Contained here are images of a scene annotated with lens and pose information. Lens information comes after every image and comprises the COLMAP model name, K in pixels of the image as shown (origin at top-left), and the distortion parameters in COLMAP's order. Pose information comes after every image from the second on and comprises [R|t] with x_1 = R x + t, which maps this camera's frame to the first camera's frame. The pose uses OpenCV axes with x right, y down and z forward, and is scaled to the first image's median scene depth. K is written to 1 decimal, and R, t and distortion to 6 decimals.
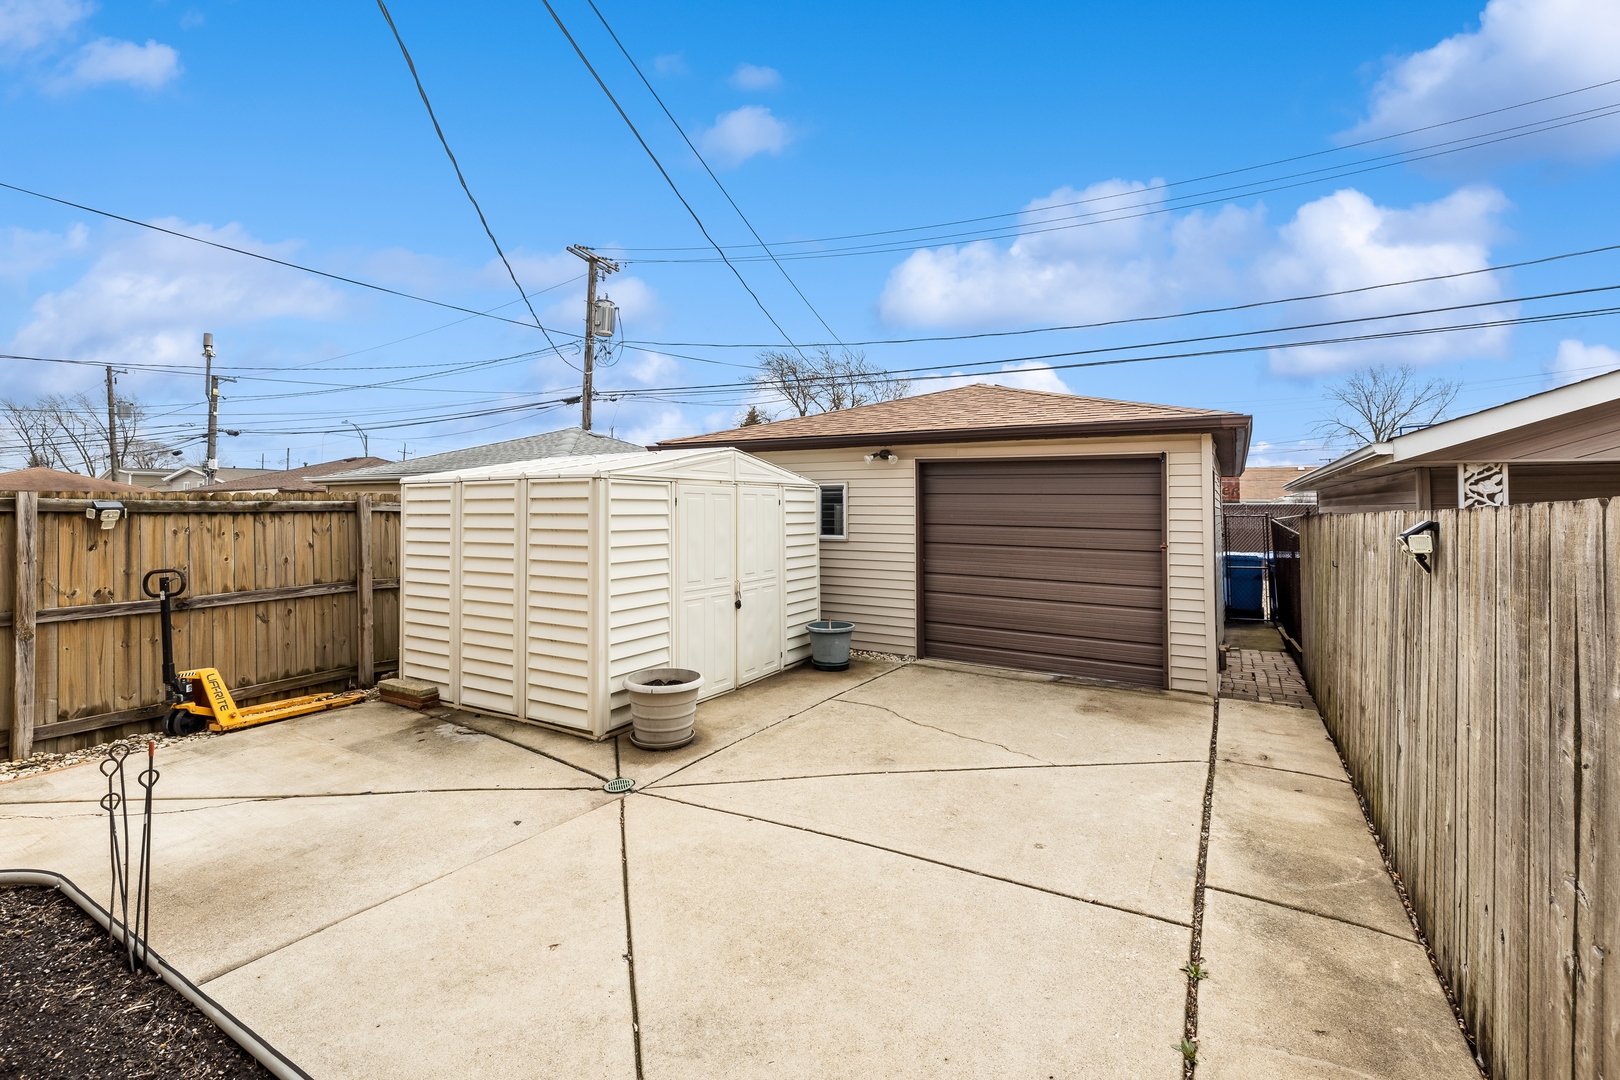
lens RADIAL K [[713.4, 0, 802.2], [0, 713.4, 528.8], [0, 0, 1]] dist [0.000712, -0.000507]
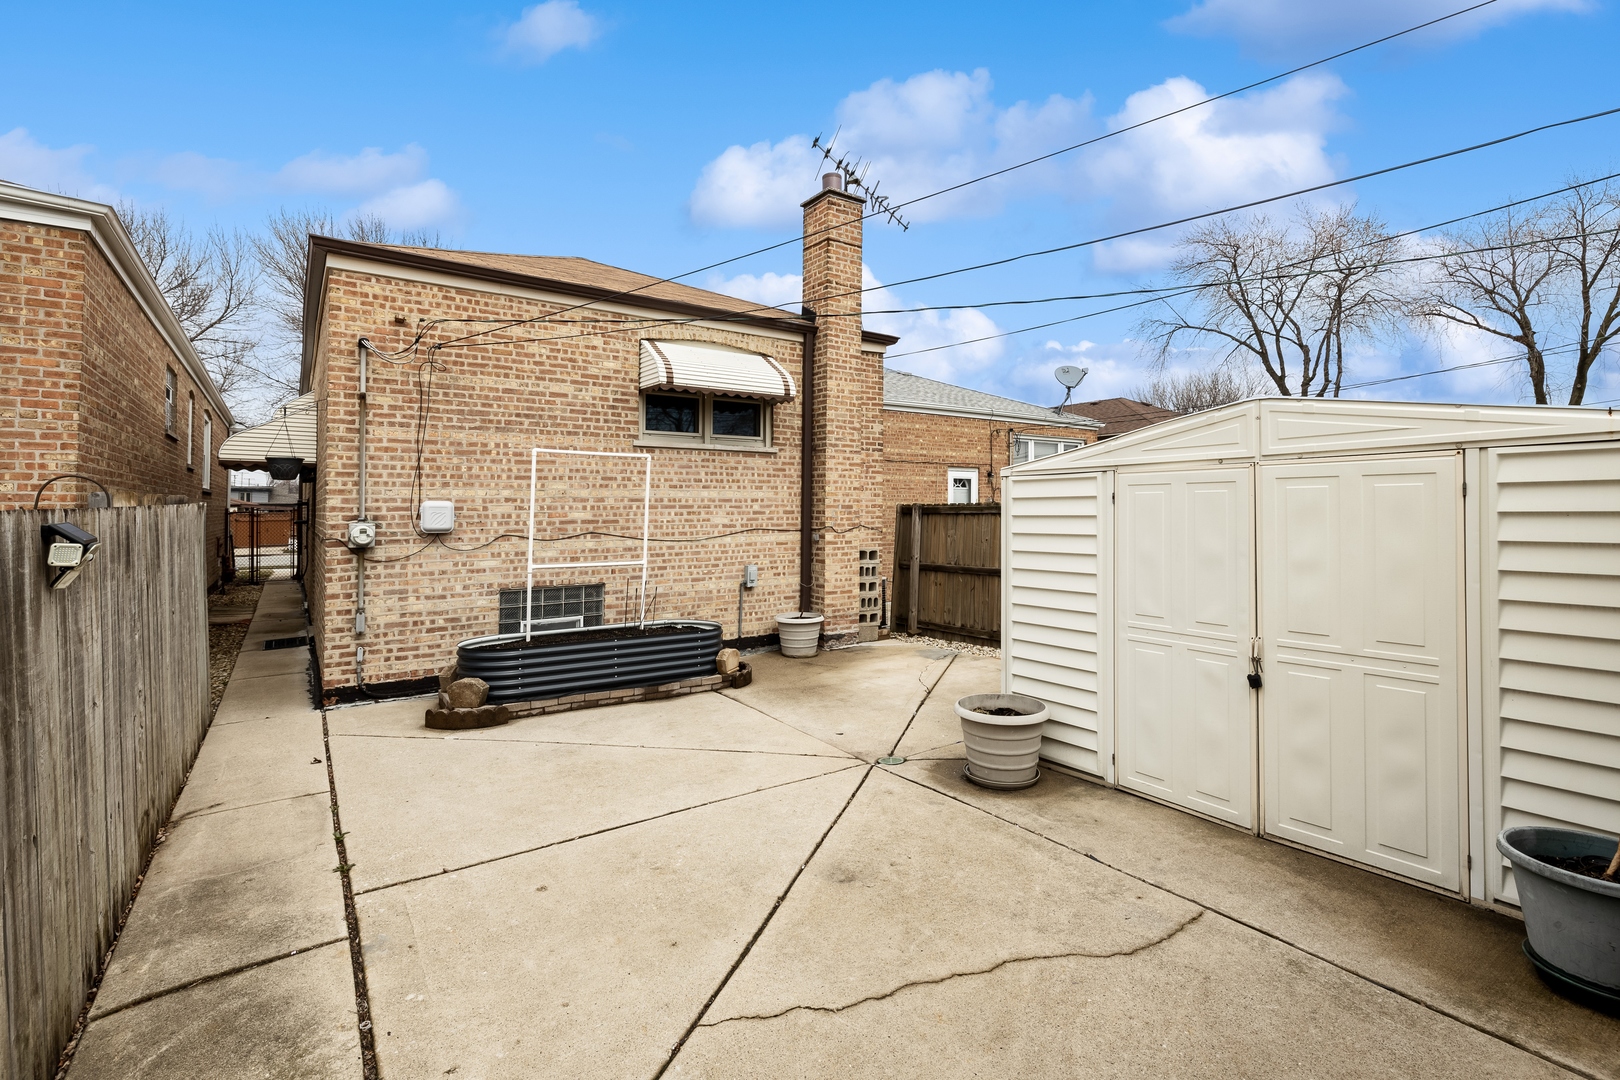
lens RADIAL K [[713.4, 0, 802.2], [0, 713.4, 528.8], [0, 0, 1]] dist [0.000712, -0.000507]
pose [[-0.402543, 0.020702, -0.915167, 0.841551], [-0.021296, 0.999262, 0.031971, -0.032638], [0.915153, 0.032359, -0.401805, 1.371858]]
